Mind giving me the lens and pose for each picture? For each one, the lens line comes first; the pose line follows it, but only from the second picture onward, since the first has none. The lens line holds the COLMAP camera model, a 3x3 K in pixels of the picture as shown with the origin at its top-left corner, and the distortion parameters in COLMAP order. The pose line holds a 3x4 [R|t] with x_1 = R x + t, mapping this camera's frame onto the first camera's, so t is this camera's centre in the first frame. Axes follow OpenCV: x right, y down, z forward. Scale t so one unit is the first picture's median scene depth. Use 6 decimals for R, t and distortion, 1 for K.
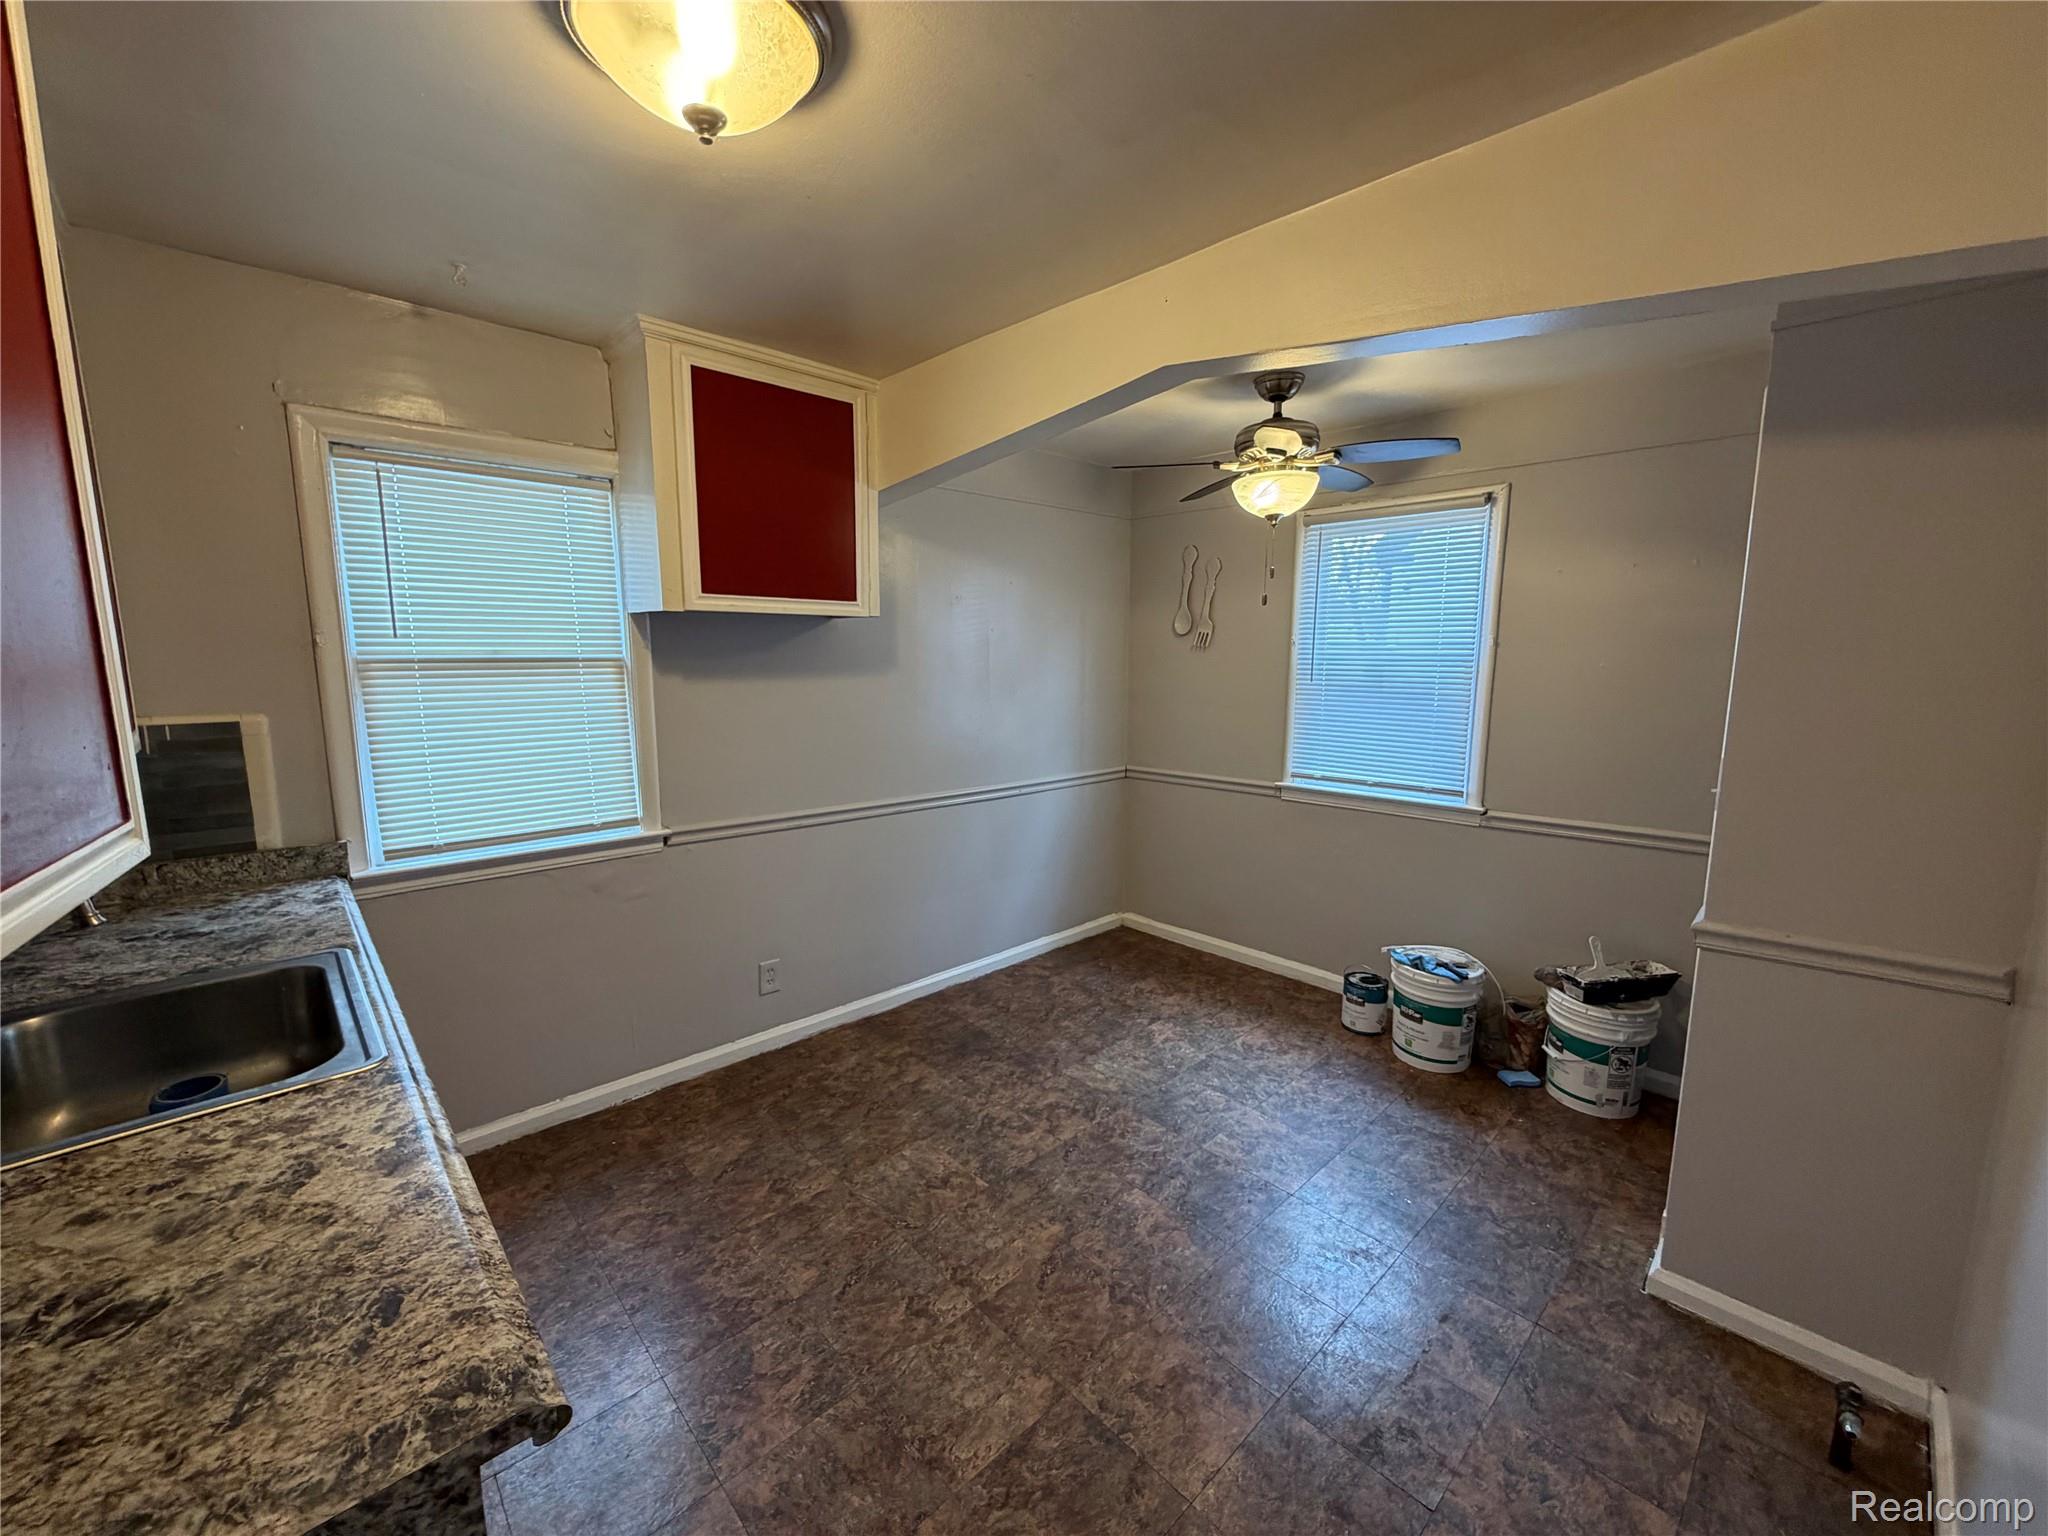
lens RADIAL K [[822.6, 0, 1024.4], [0, 822.6, 767.7], [0, 0, 1]] dist [-0.000852, -0.000101]
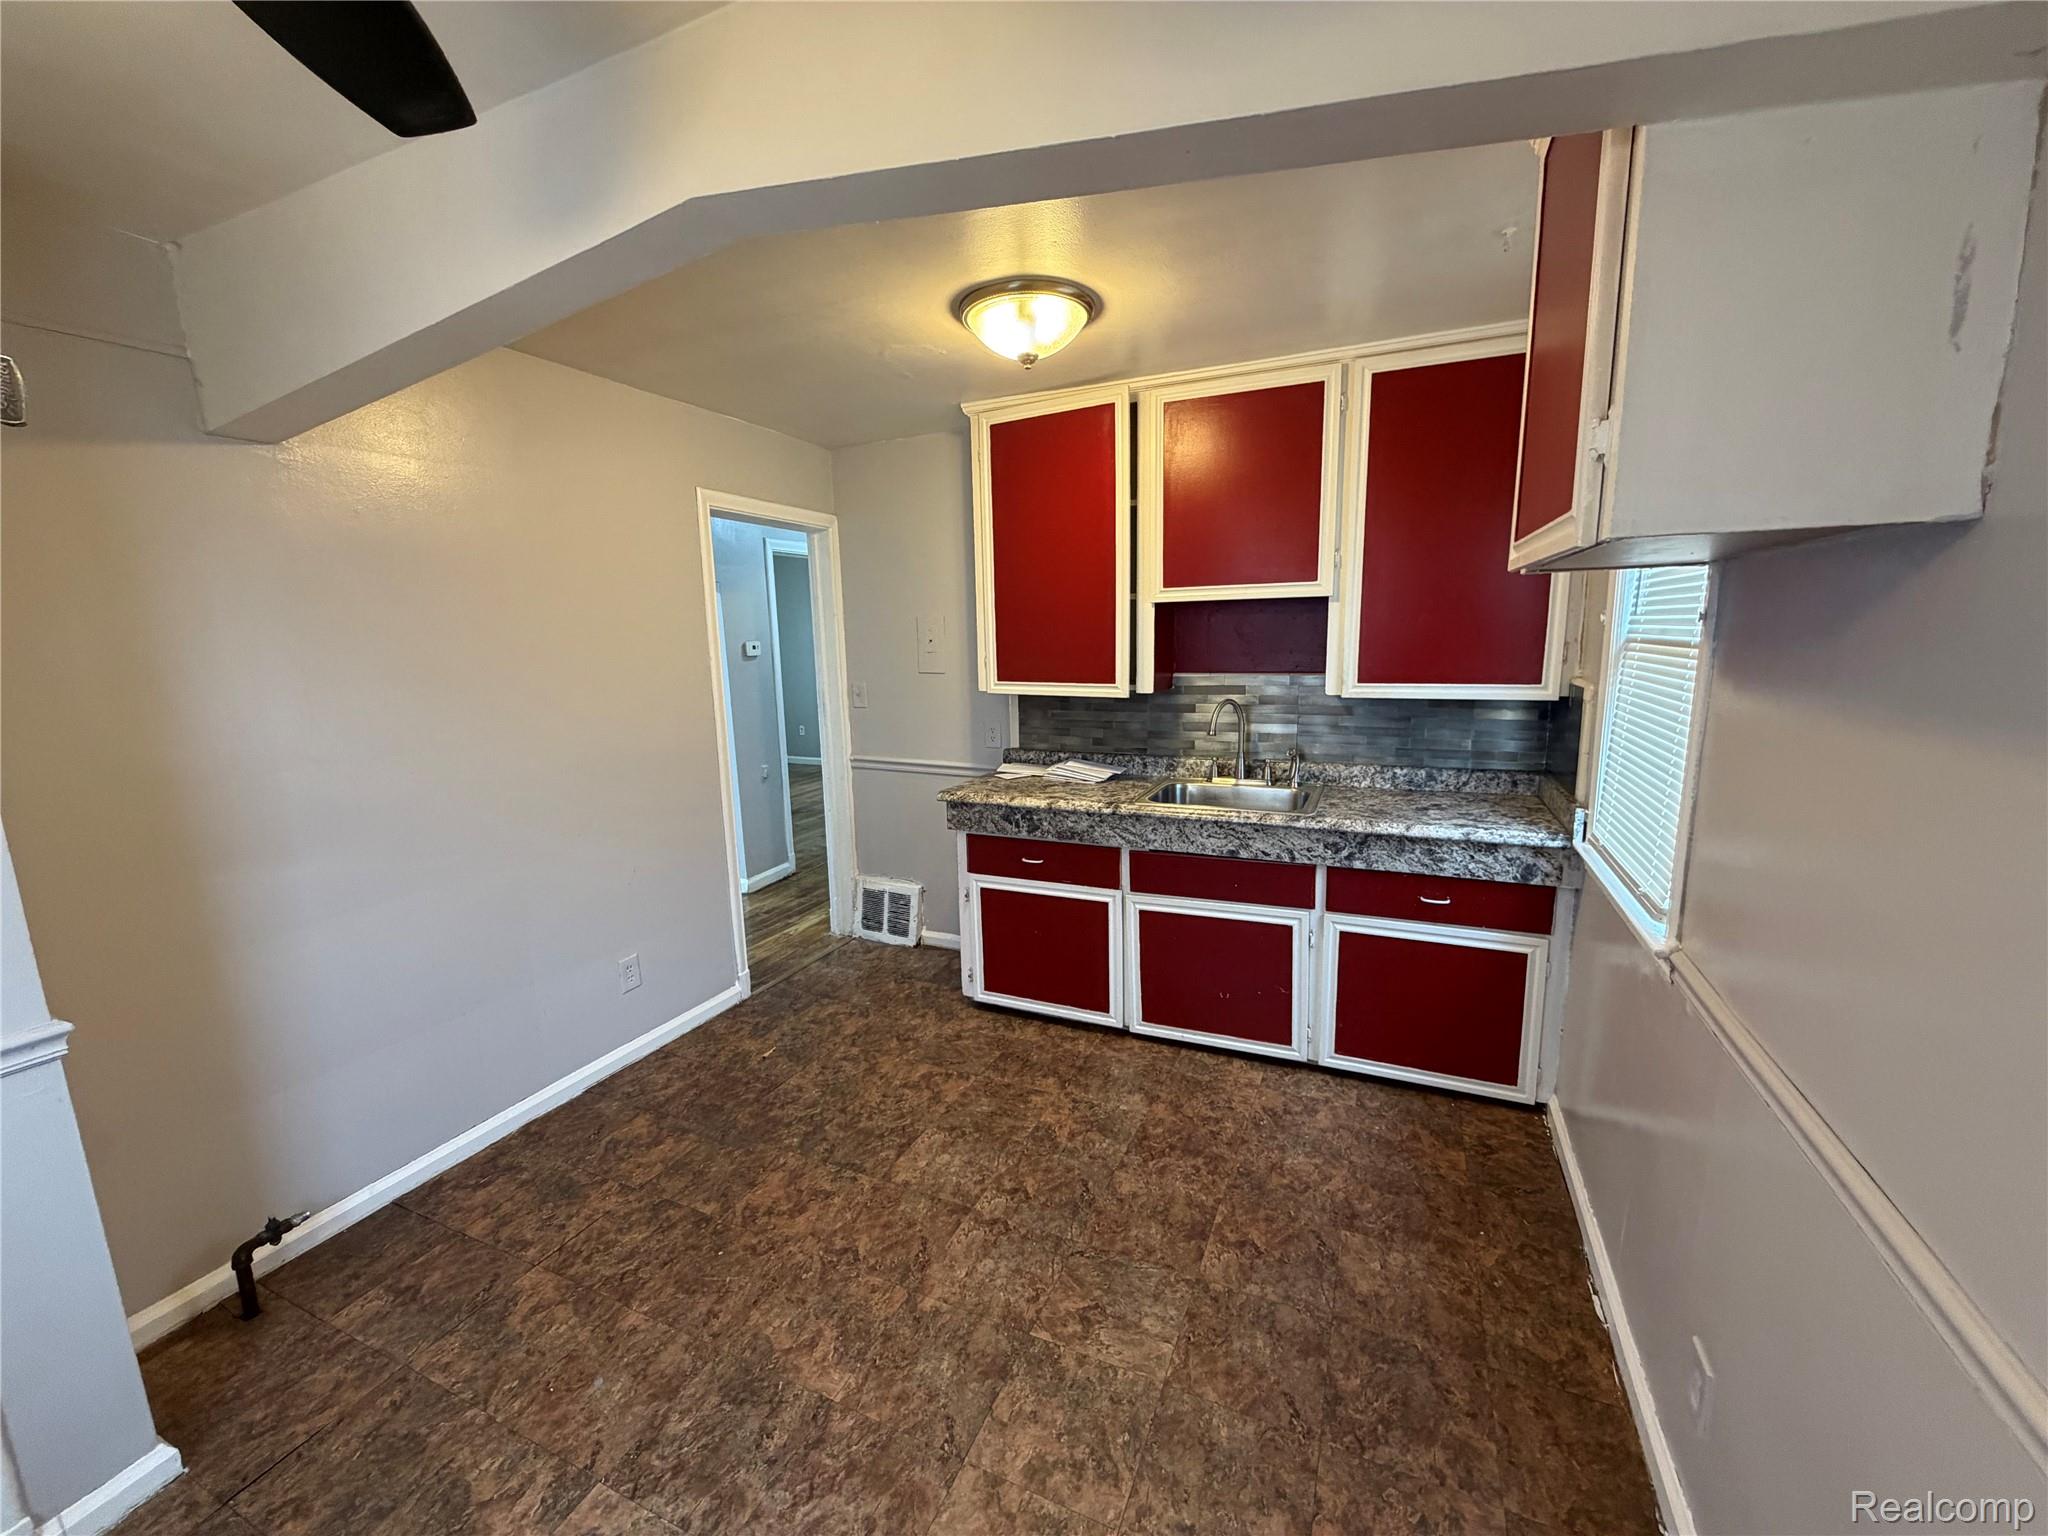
lens RADIAL K [[822.6, 0, 1026.3], [0, 822.6, 767.4], [0, 0, 1]] dist [-0.000852, -0.000101]
pose [[-0.924546, 0.079479, -0.372689, 0.235881], [-0.036891, 0.954746, 0.295125, -0.262585], [0.379280, 0.286606, -0.879775, 1.740858]]
